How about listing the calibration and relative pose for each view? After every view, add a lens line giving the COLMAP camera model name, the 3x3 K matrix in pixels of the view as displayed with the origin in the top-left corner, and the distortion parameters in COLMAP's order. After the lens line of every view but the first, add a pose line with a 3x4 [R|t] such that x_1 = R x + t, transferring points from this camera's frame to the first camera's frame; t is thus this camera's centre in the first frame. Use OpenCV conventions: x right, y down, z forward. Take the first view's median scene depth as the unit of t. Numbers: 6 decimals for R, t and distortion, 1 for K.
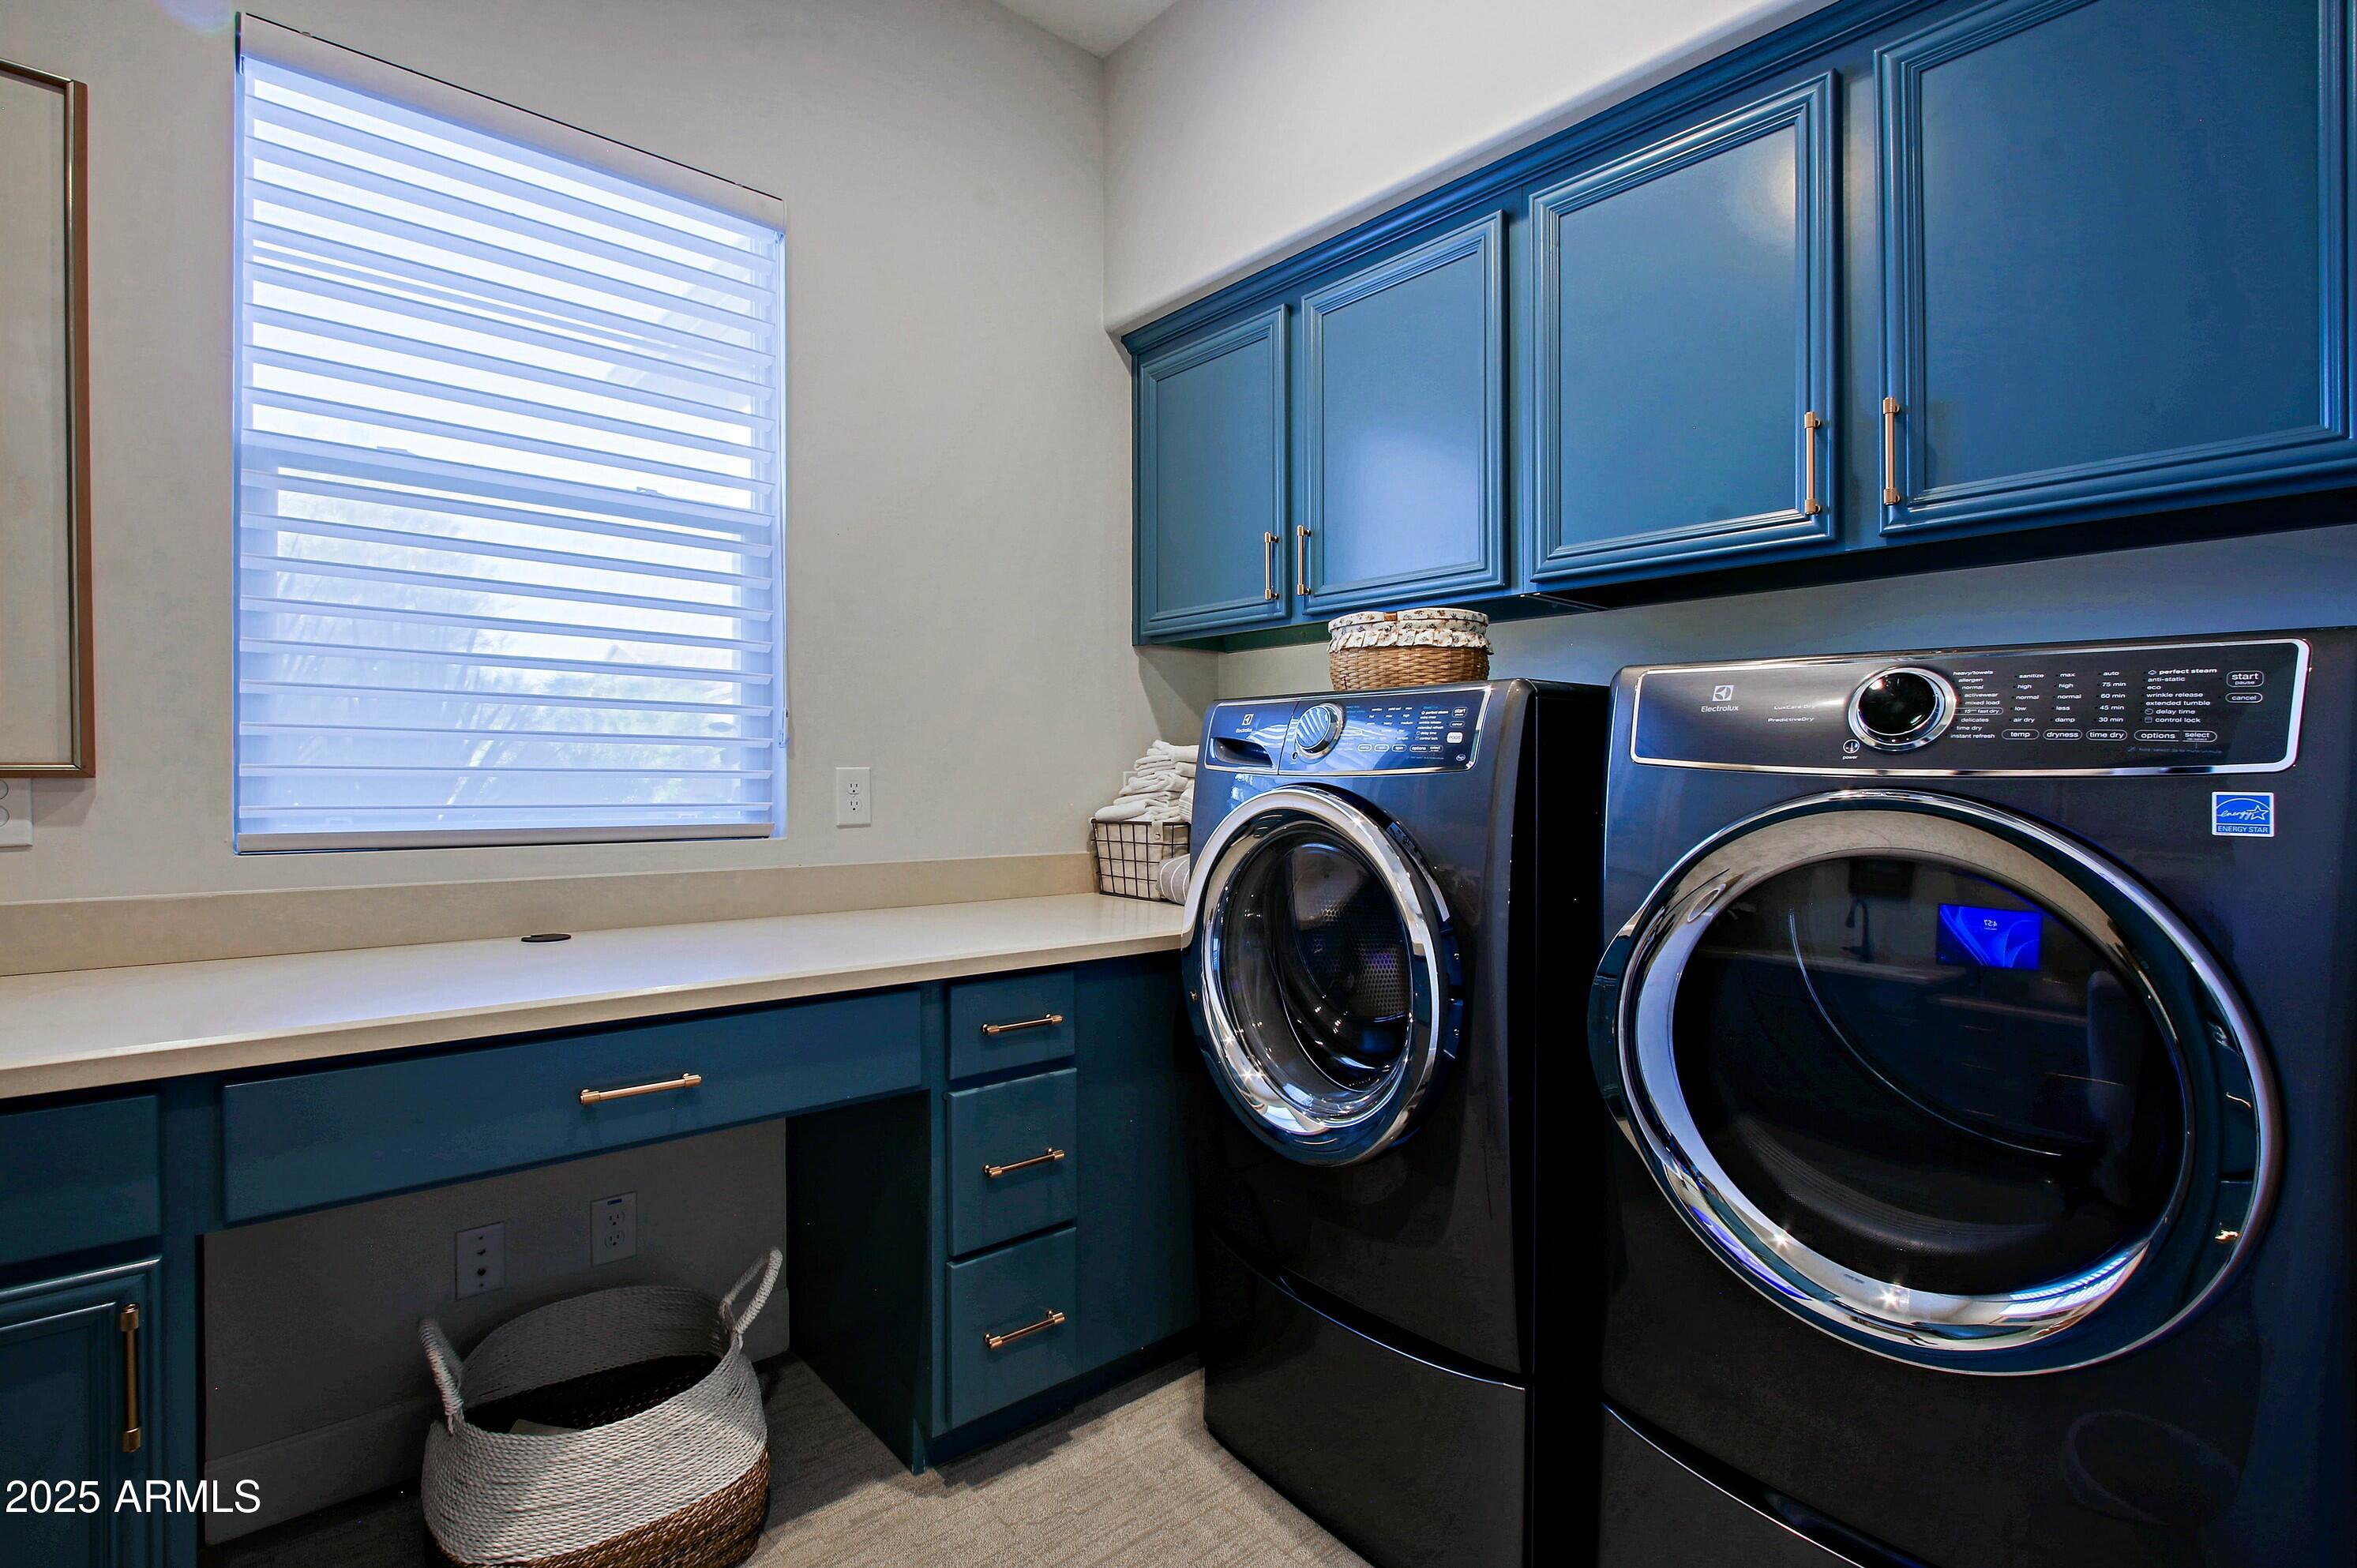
lens RADIAL K [[1100.3, 0, 1160.8], [0, 1100.3, 797.7], [0, 0, 1]] dist [-0.018143, 0.003876]
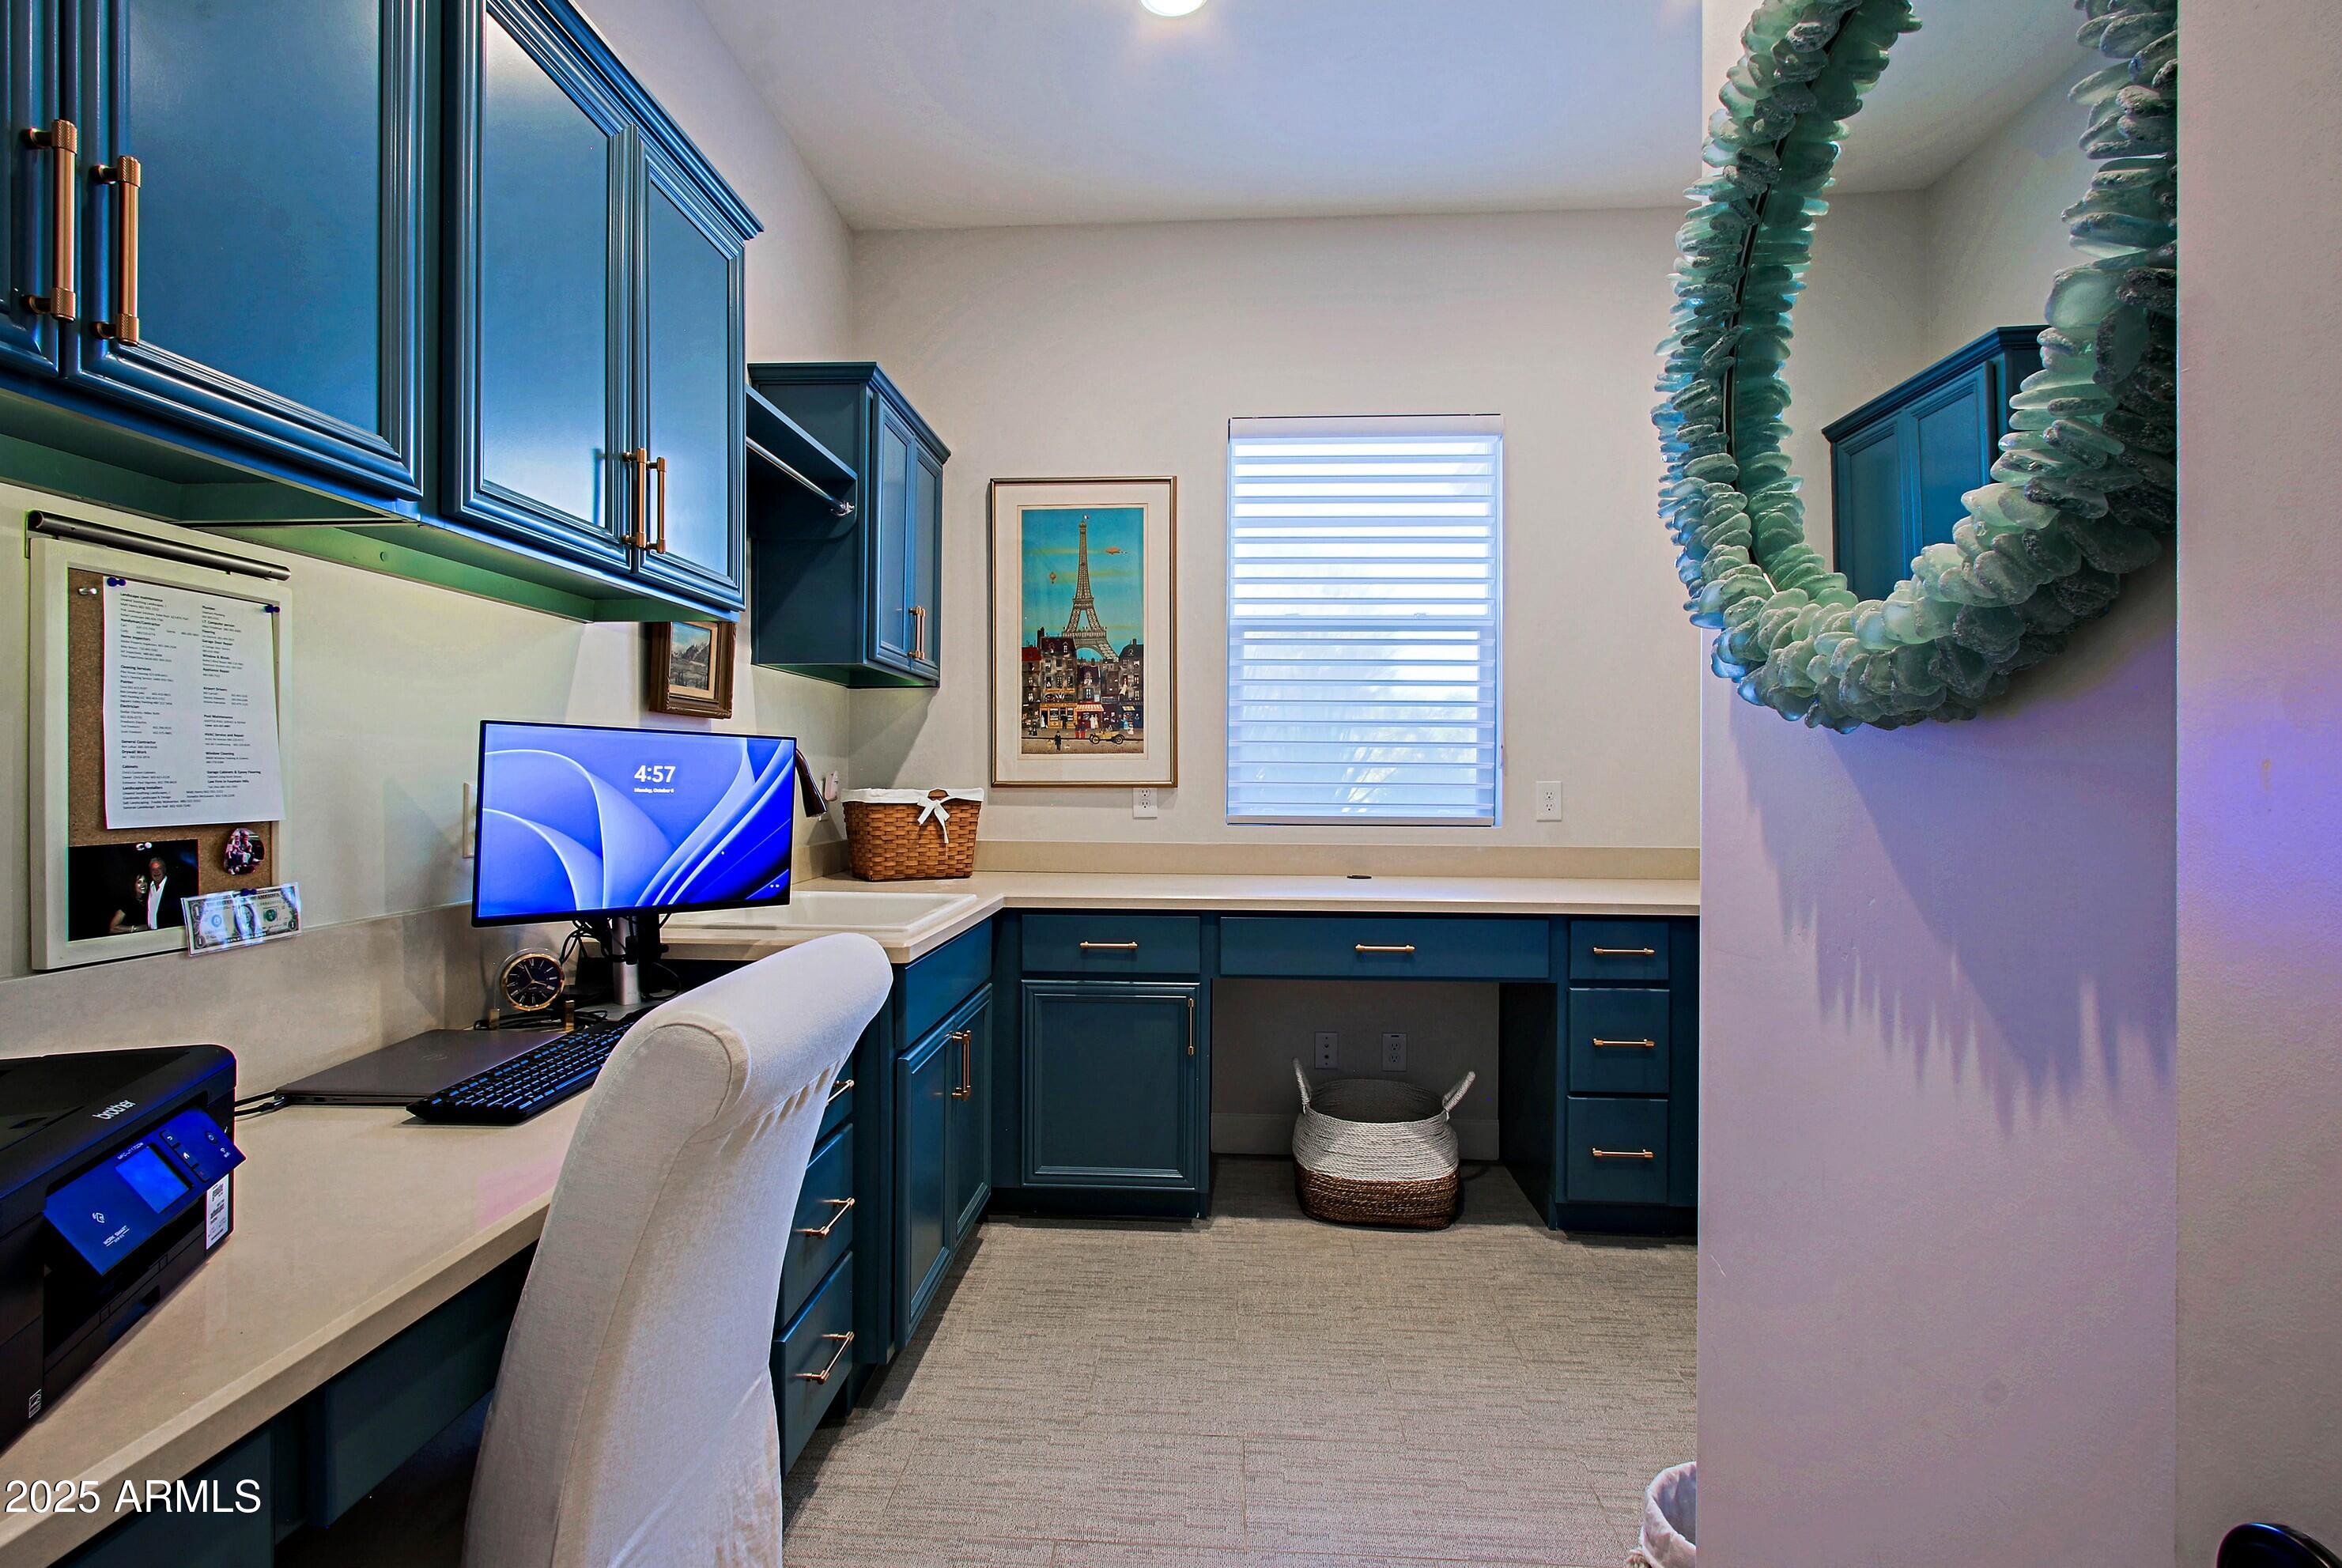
lens RADIAL K [[1093.4, 0, 1169.0], [0, 1093.4, 782.9], [0, 0, 1]] dist [-0.018143, 0.003876]
pose [[0.724373, -0.000694, -0.689408, 0.483574], [-0.012495, 0.999822, -0.014134, 0.002353], [0.689295, 0.018853, 0.724235, -0.559646]]
